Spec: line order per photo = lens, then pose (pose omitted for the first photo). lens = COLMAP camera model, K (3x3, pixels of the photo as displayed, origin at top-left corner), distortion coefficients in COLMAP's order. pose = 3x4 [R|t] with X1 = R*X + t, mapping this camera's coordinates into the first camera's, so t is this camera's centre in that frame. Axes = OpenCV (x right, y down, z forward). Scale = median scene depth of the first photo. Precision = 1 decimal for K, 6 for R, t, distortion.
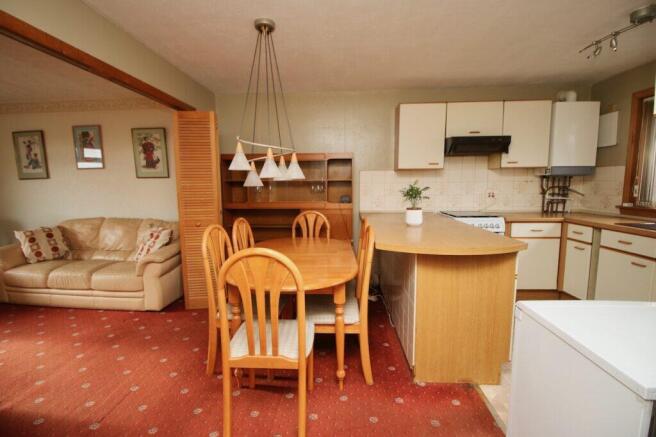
lens RADIAL K [[301.3, 0, 327.0], [0, 301.3, 216.8], [0, 0, 1]] dist [0.004165, -0.017997]
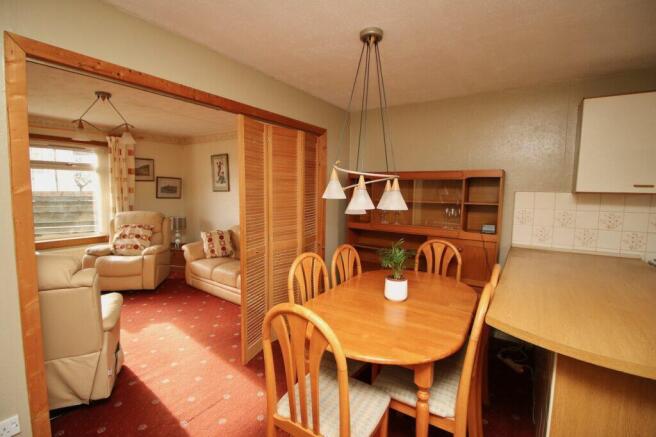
lens RADIAL K [[301.3, 0, 327.0], [0, 301.3, 216.8], [0, 0, 1]] dist [0.004165, -0.017997]
pose [[0.857372, 0.066449, -0.510391, 0.104945], [-0.076980, 0.997033, 0.000493, -0.060725], [0.508909, 0.038867, 0.859943, 0.123976]]
